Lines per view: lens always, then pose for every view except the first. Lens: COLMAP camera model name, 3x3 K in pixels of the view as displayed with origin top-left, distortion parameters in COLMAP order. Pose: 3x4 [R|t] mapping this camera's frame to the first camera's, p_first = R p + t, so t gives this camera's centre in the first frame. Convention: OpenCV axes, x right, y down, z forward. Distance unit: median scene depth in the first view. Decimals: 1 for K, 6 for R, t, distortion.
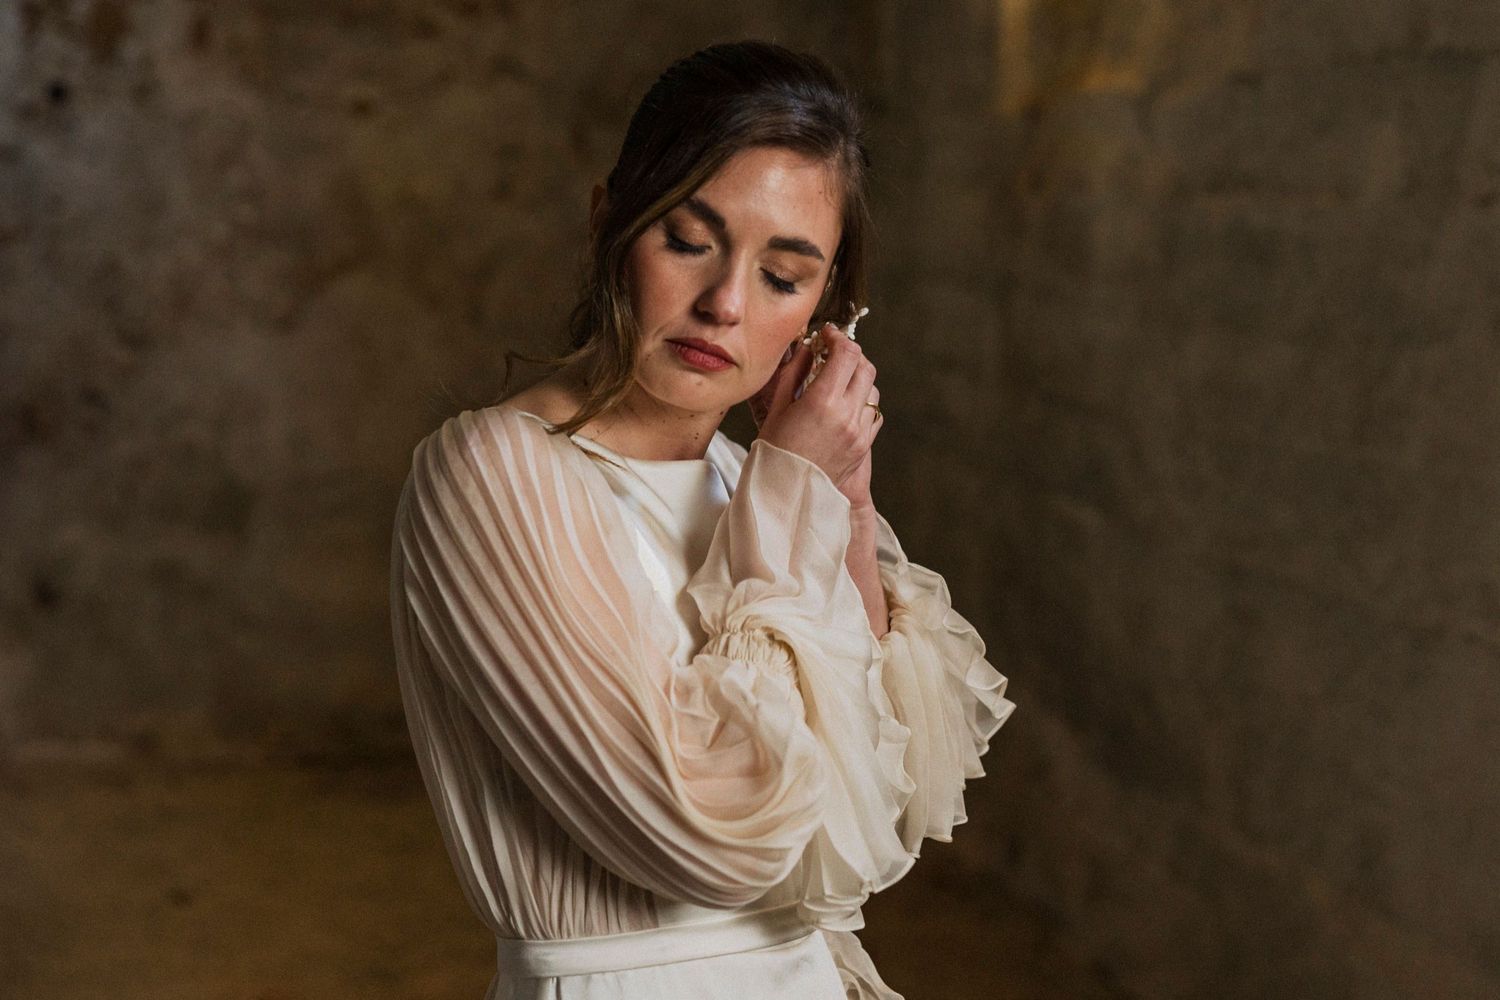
lens RADIAL K [[2242.1, 0, 751.6], [0, 2242.1, 455.4], [0, 0, 1]] dist [0.046566, 0.000000]
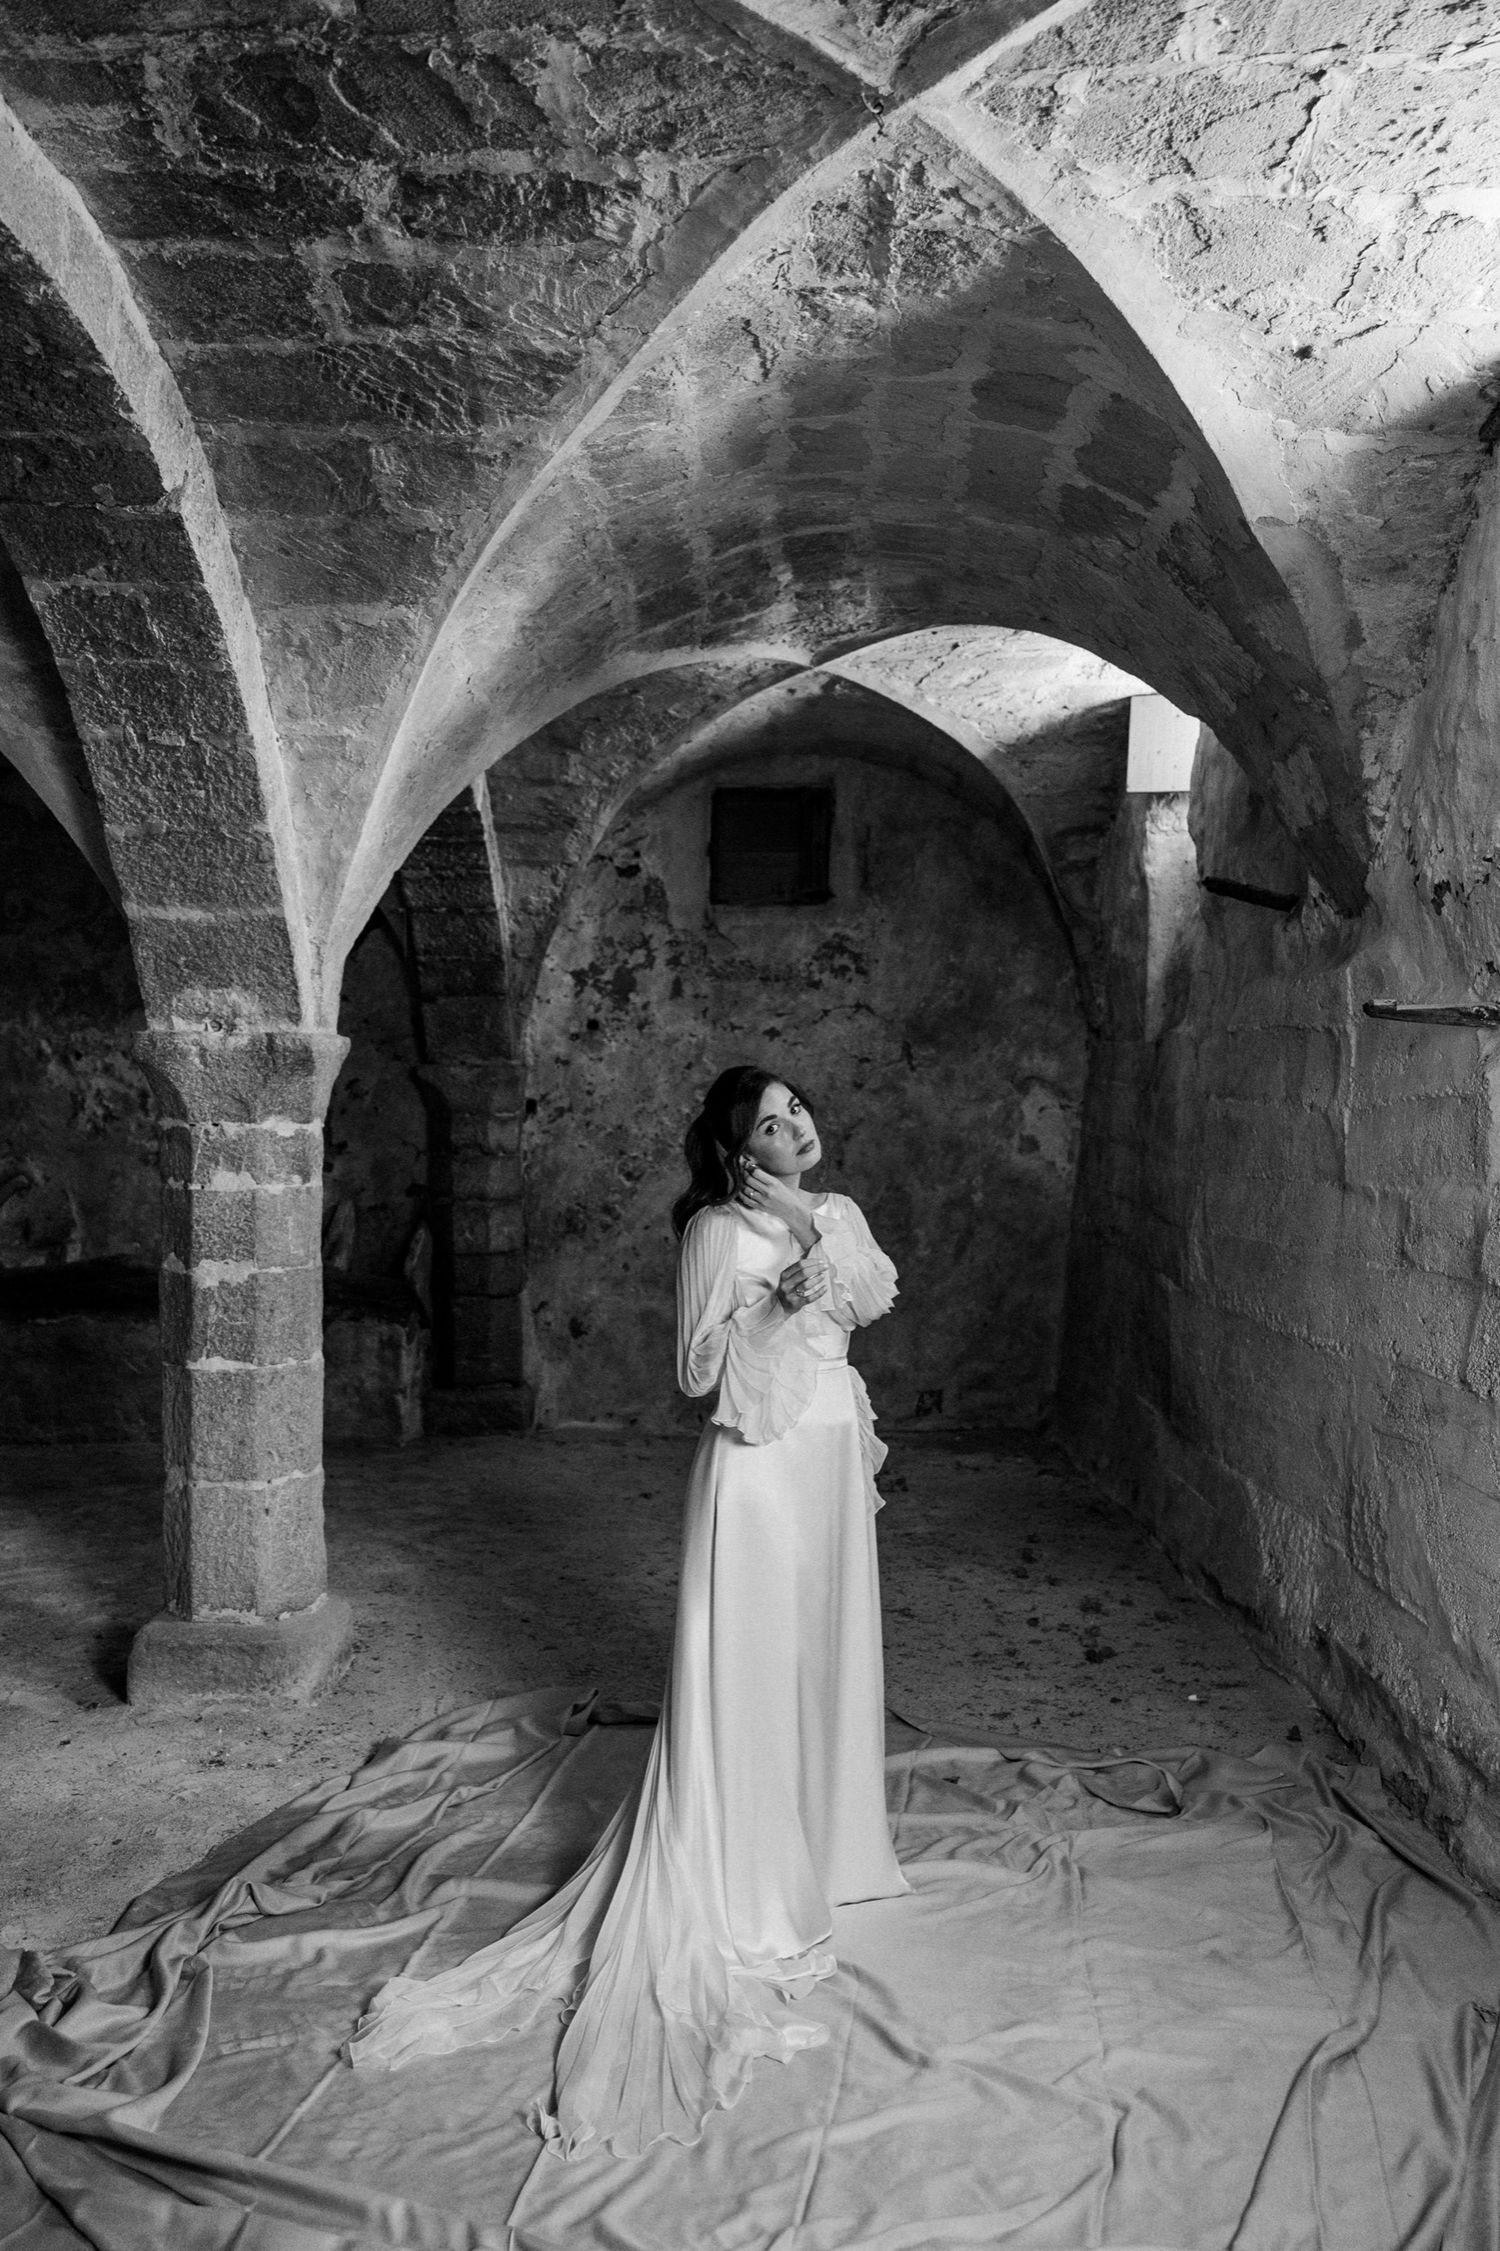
lens RADIAL K [[1993.9, 0, 820.3], [0, 1993.9, 1235.1], [0, 0, 1]] dist [0.006239, -0.009416]
pose [[0.982623, 0.021175, -0.184402, 0.128938], [-0.026553, 0.999290, -0.026746, 0.027928], [0.183705, 0.031178, 0.982487, -0.401111]]
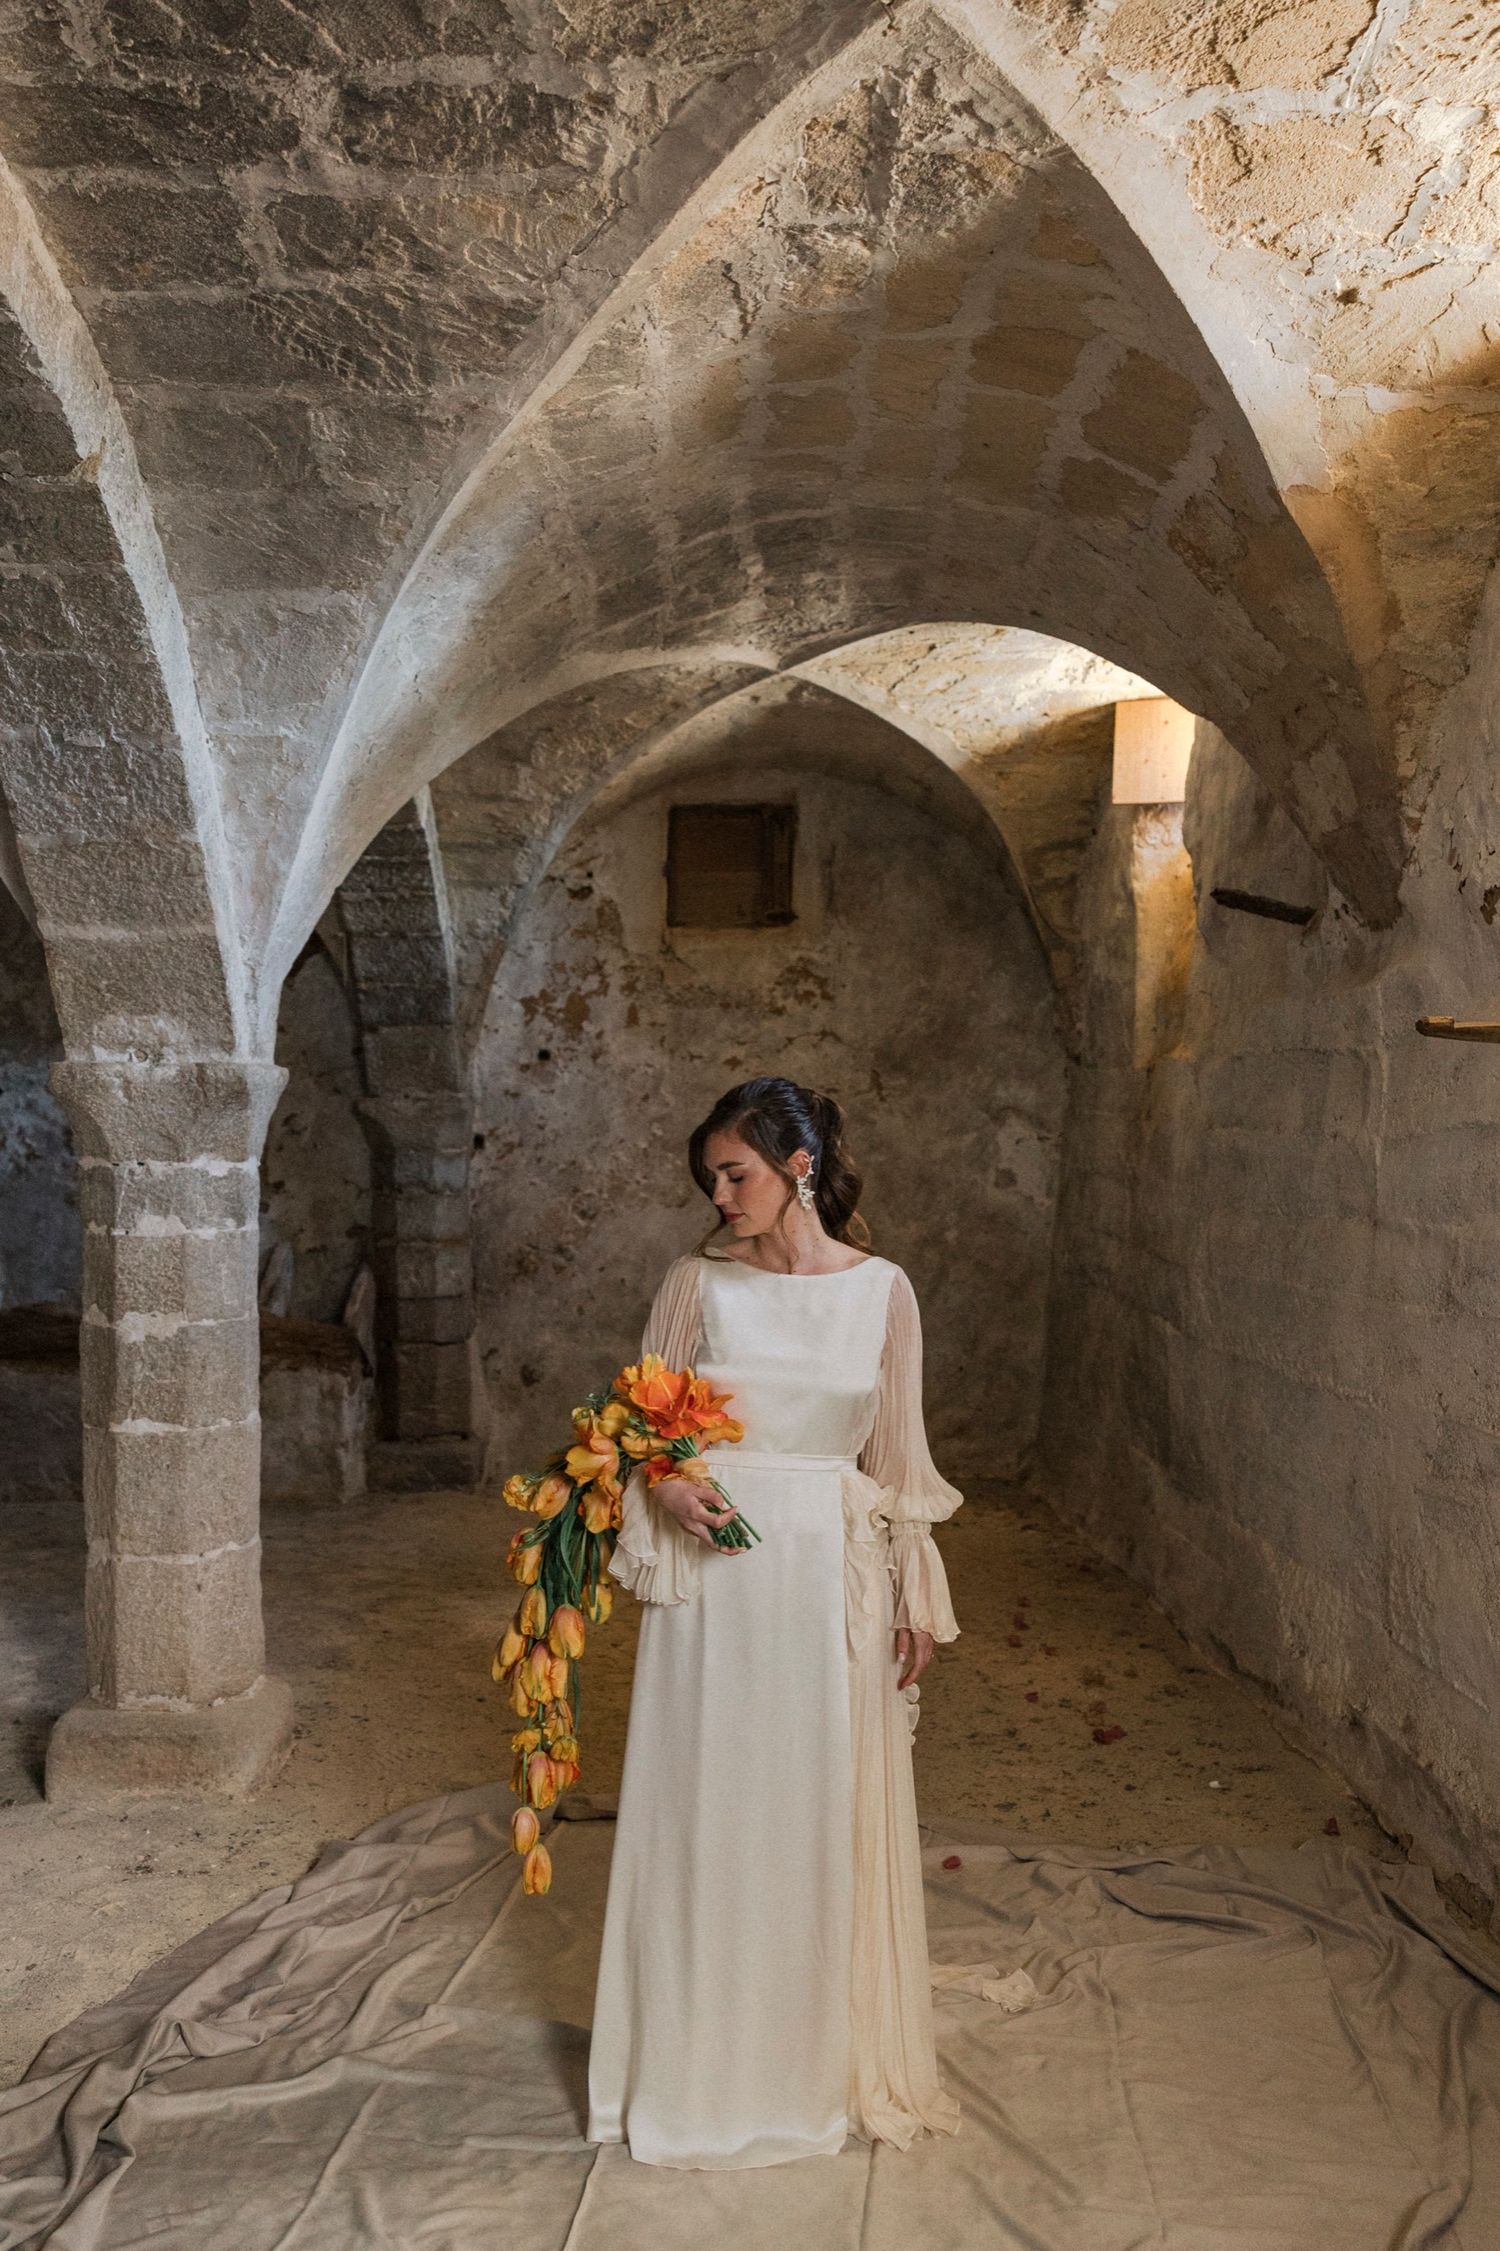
lens RADIAL K [[1993.9, 0, 760.3], [0, 1993.9, 1235.7], [0, 0, 1]] dist [0.006239, -0.009416]
pose [[0.982810, 0.011114, -0.184283, 0.097281], [-0.019329, 0.998895, -0.042844, 0.021284], [0.183603, 0.045670, 0.981939, -0.329661]]
